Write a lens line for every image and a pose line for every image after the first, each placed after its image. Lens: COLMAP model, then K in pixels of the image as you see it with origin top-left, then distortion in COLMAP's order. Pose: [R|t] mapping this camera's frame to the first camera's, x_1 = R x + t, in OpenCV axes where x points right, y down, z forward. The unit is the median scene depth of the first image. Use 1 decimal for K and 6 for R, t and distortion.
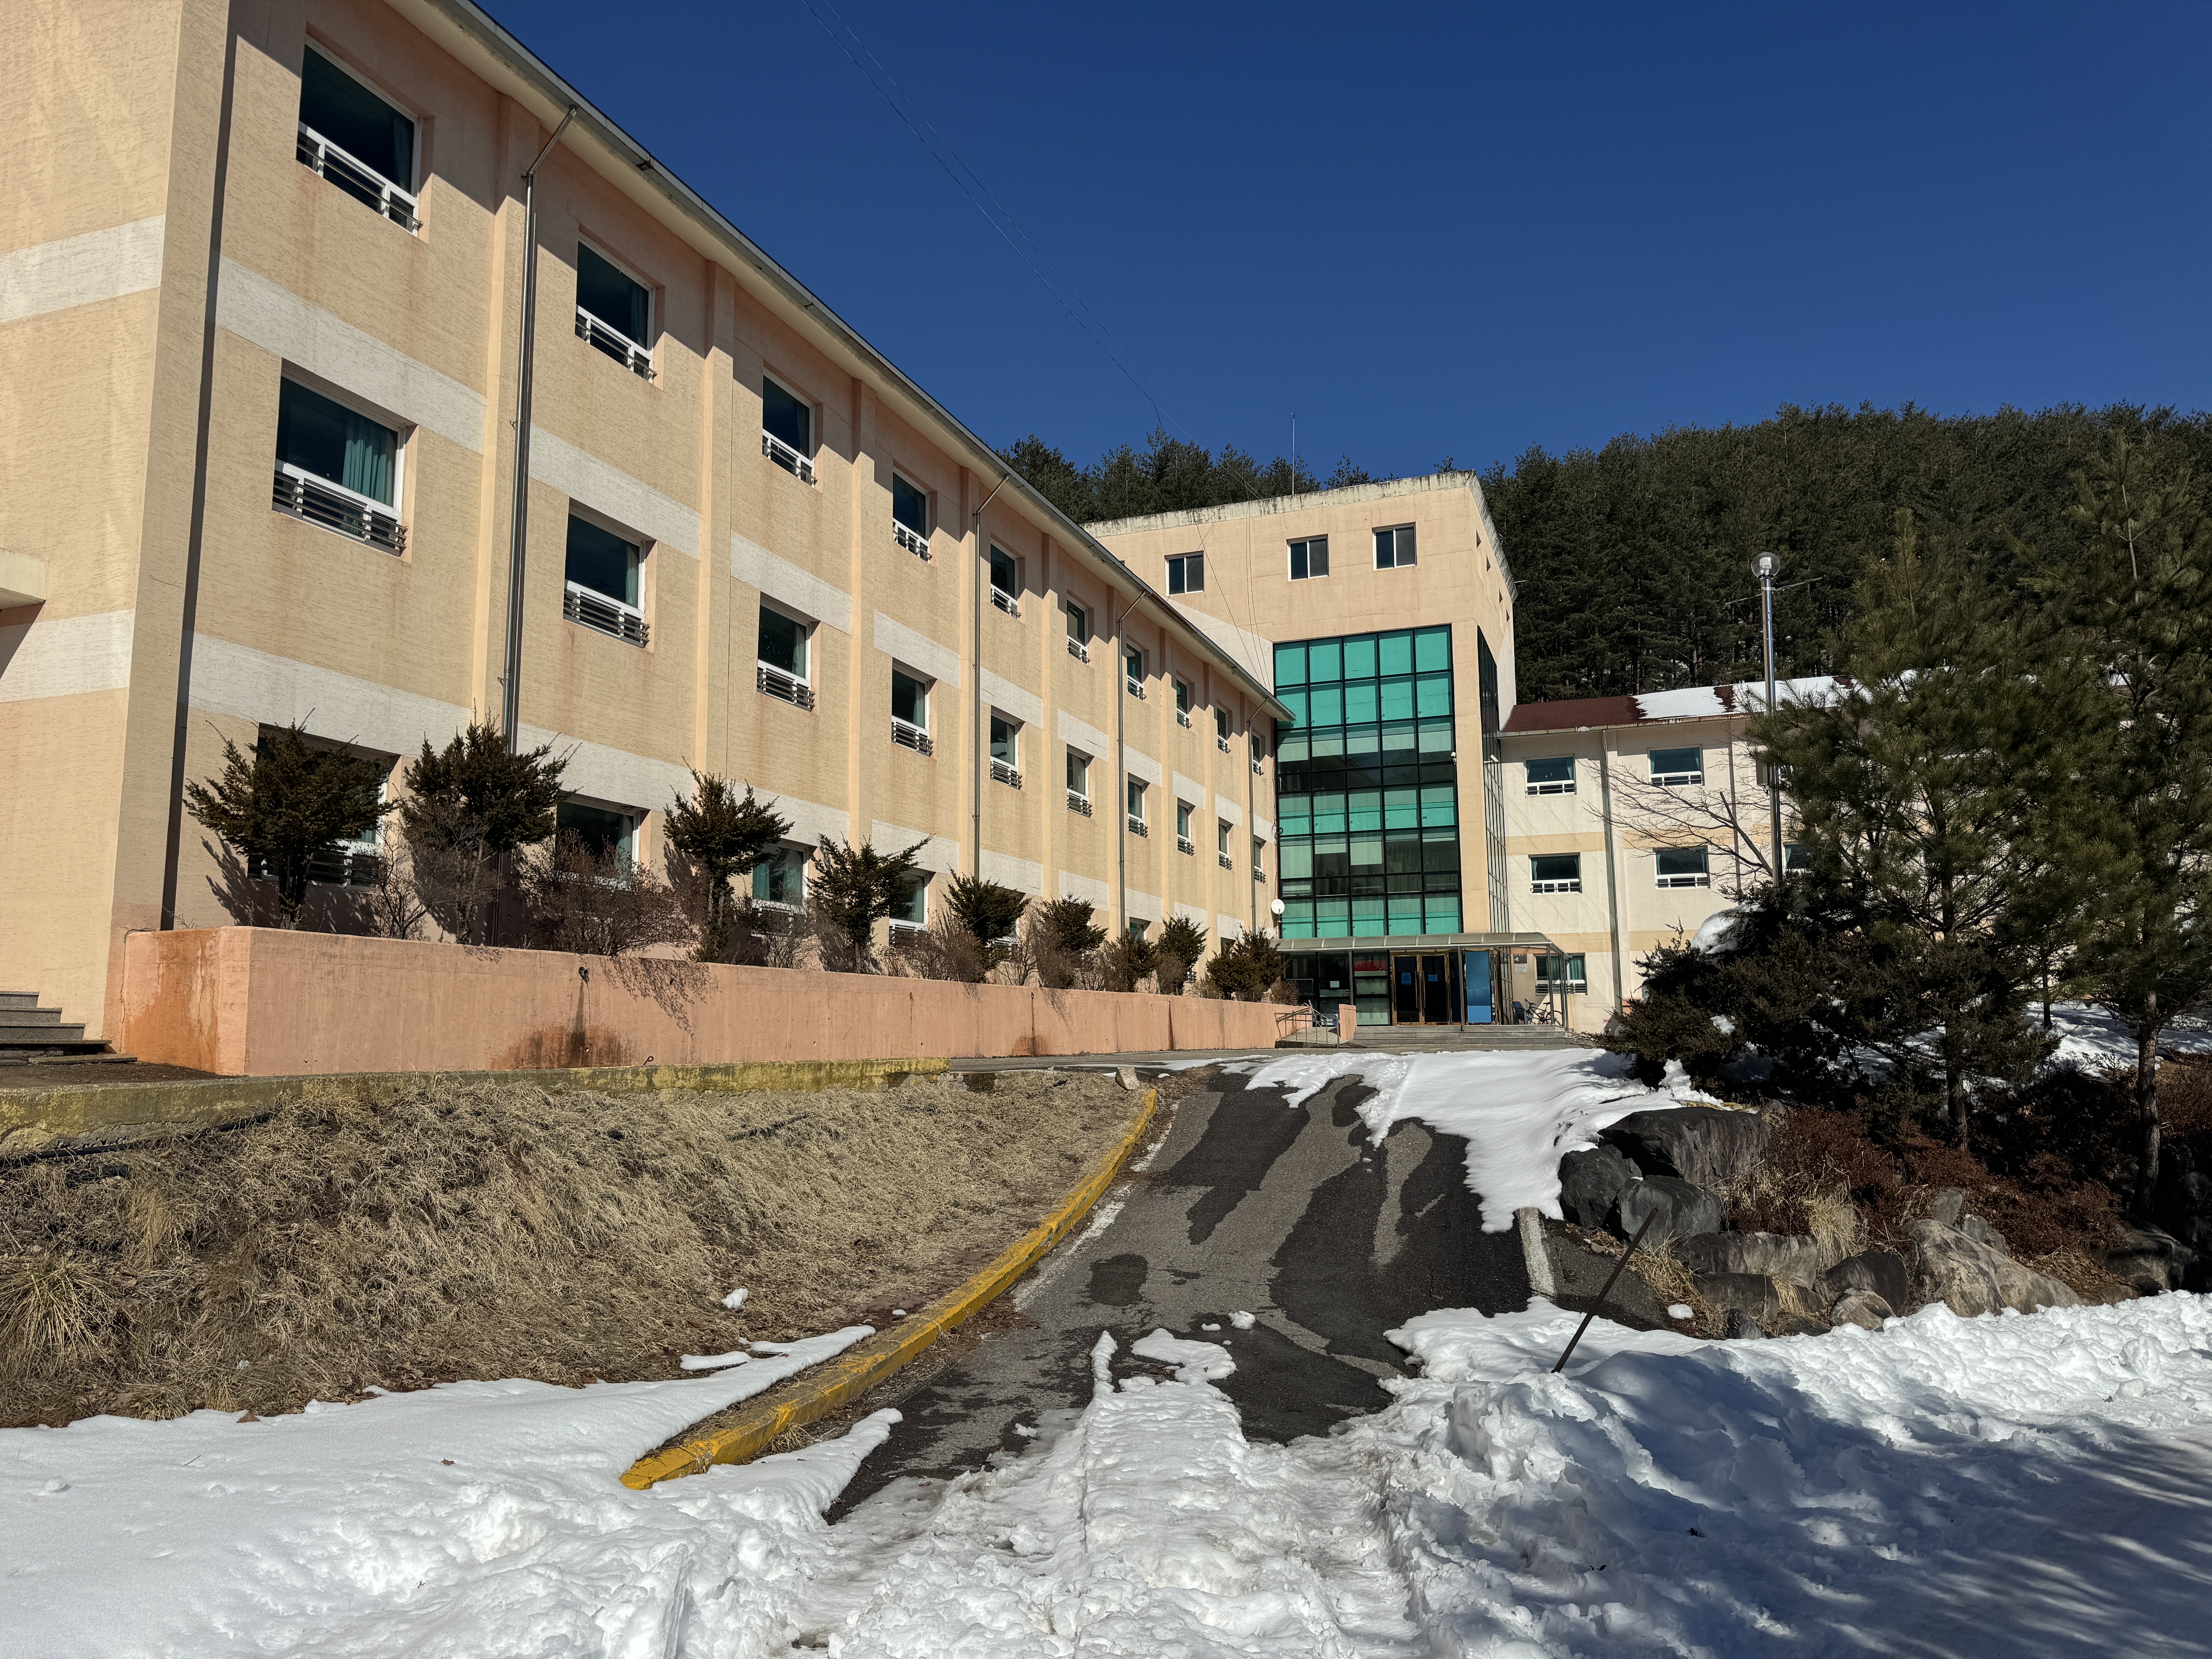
lens RADIAL K [[1546.2, 0, 1103.6], [0, 1546.2, 842.0], [0, 0, 1]] dist [0.174085, -0.324274]
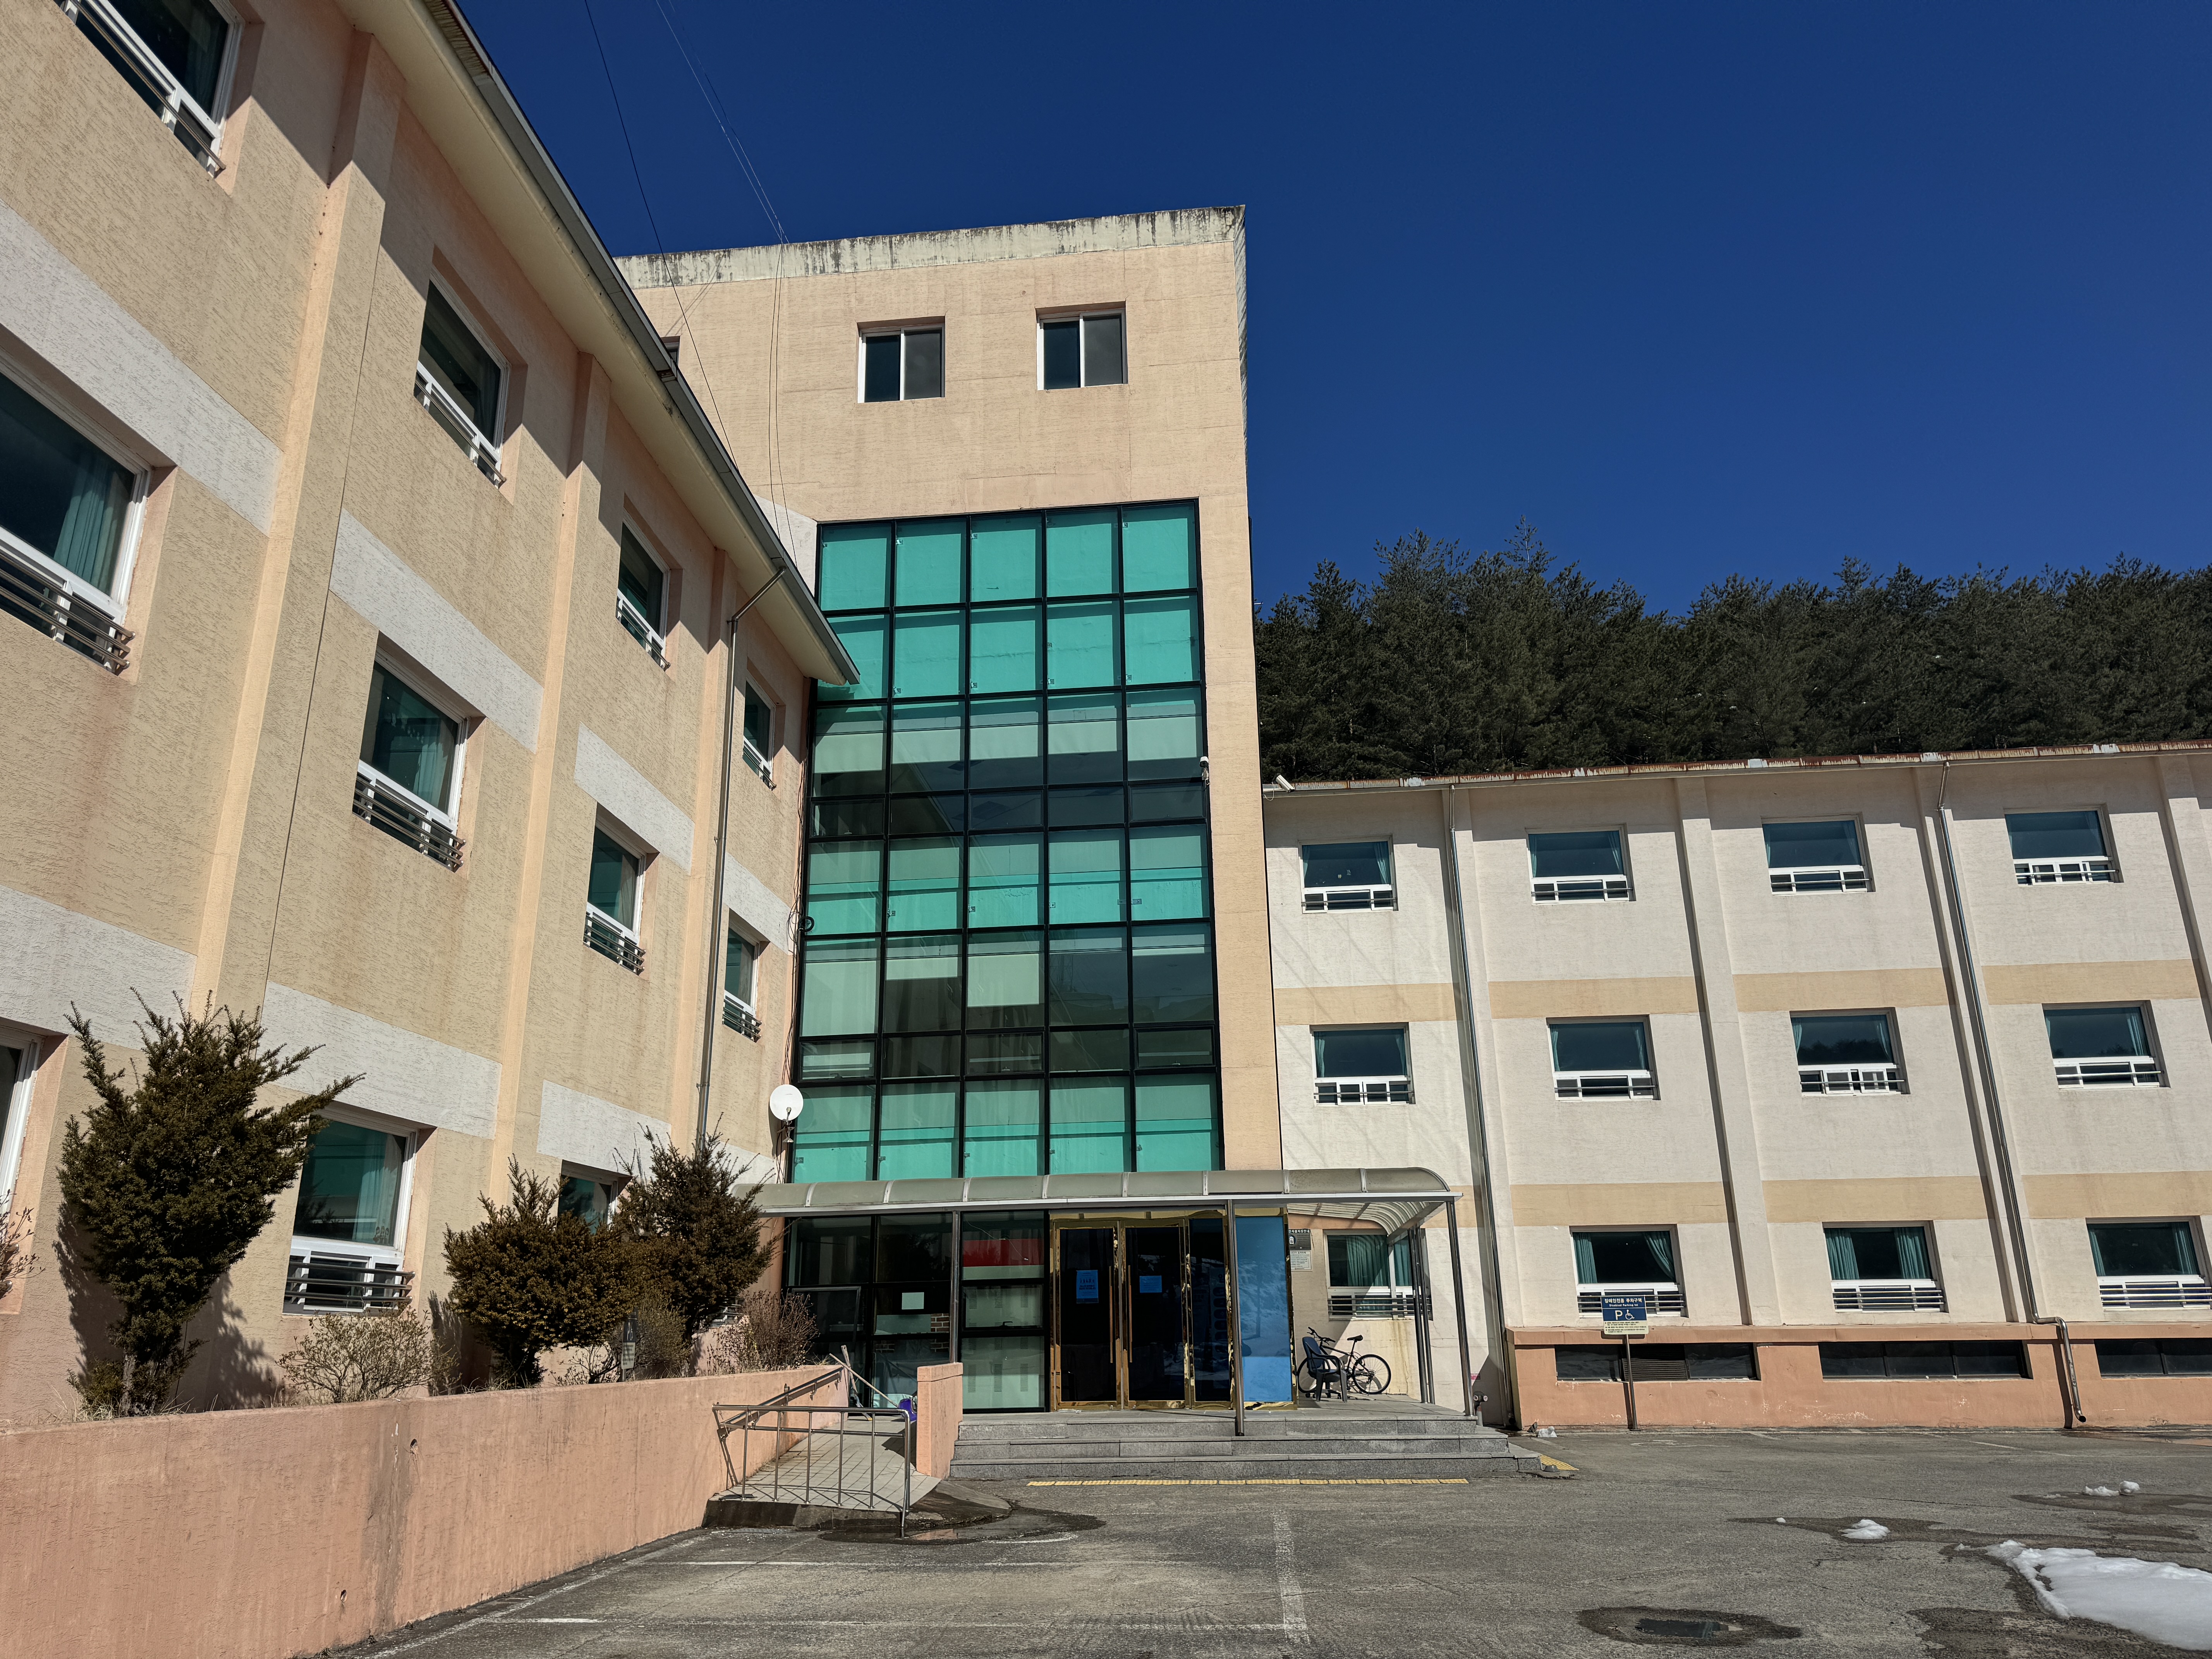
lens RADIAL K [[1546.2, 0, 1103.6], [0, 1546.2, 842.0], [0, 0, 1]] dist [0.174085, -0.324274]
pose [[0.967781, 0.072136, 0.241238, 0.089093], [-0.027881, 0.982892, -0.182058, 0.046968], [-0.250244, 0.169467, 0.953236, 0.574574]]
